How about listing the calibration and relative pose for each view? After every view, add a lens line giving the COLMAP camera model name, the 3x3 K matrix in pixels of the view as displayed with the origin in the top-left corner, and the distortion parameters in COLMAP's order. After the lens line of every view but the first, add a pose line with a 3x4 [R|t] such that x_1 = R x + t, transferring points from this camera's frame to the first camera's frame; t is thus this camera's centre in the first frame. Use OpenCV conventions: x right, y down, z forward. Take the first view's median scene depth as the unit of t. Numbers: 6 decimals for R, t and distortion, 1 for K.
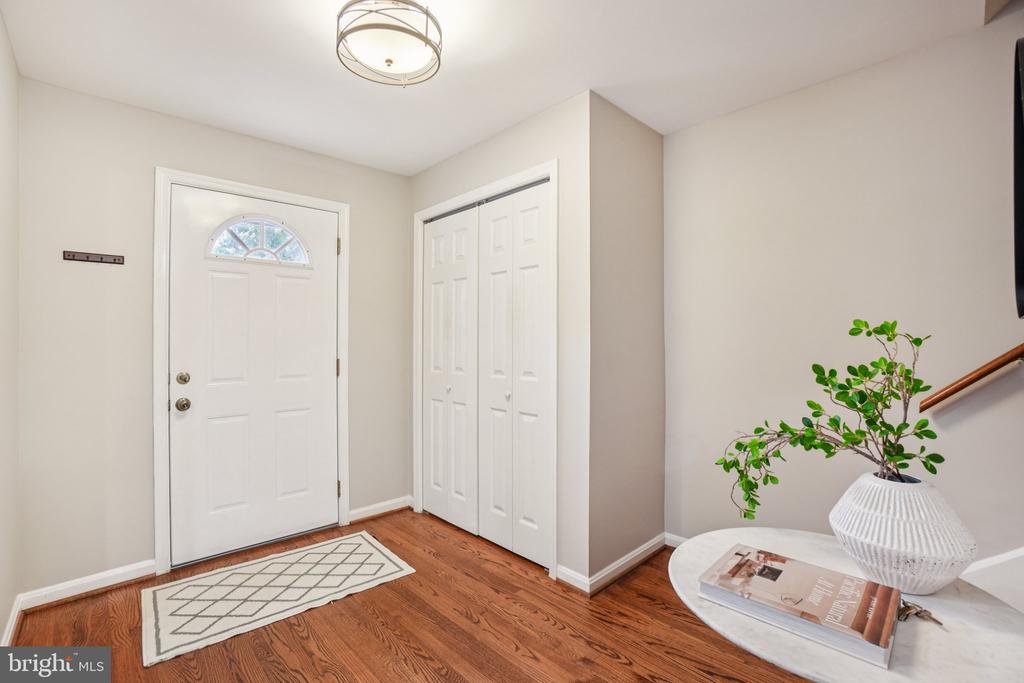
lens RADIAL K [[461.8, 0, 508.2], [0, 461.8, 340.3], [0, 0, 1]] dist [-0.029646, 0.000754]
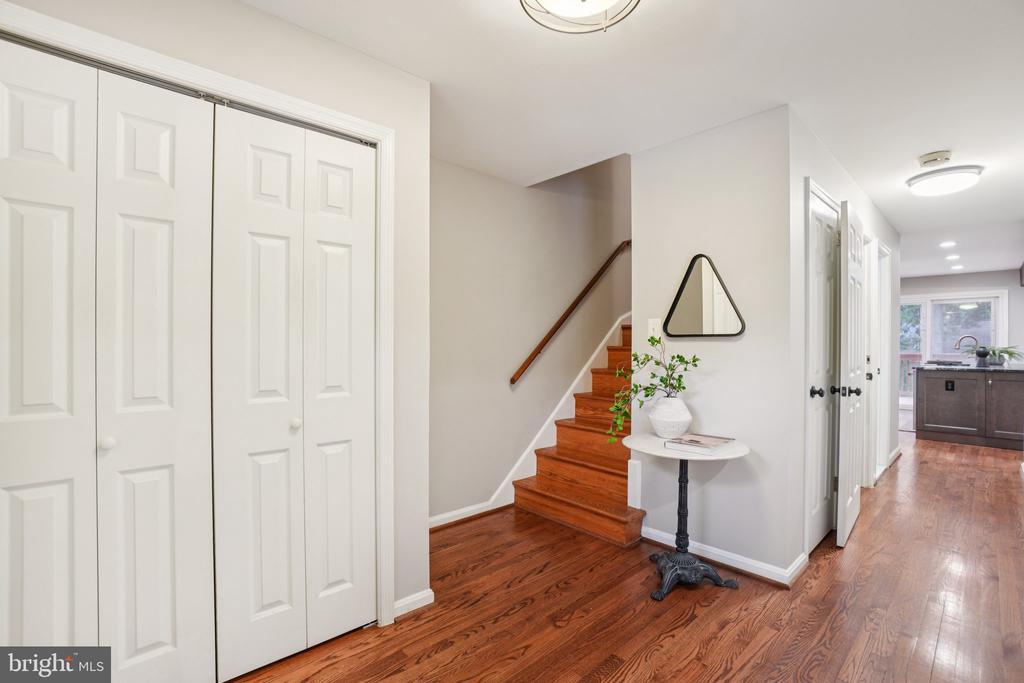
lens RADIAL K [[461.8, 0, 506.6], [0, 461.8, 347.2], [0, 0, 1]] dist [-0.029646, 0.000754]
pose [[0.032278, -0.005849, 0.999462, -0.744640], [-0.004188, 0.999973, 0.005988, 0.001769], [-0.999470, -0.004379, 0.032253, 0.766752]]
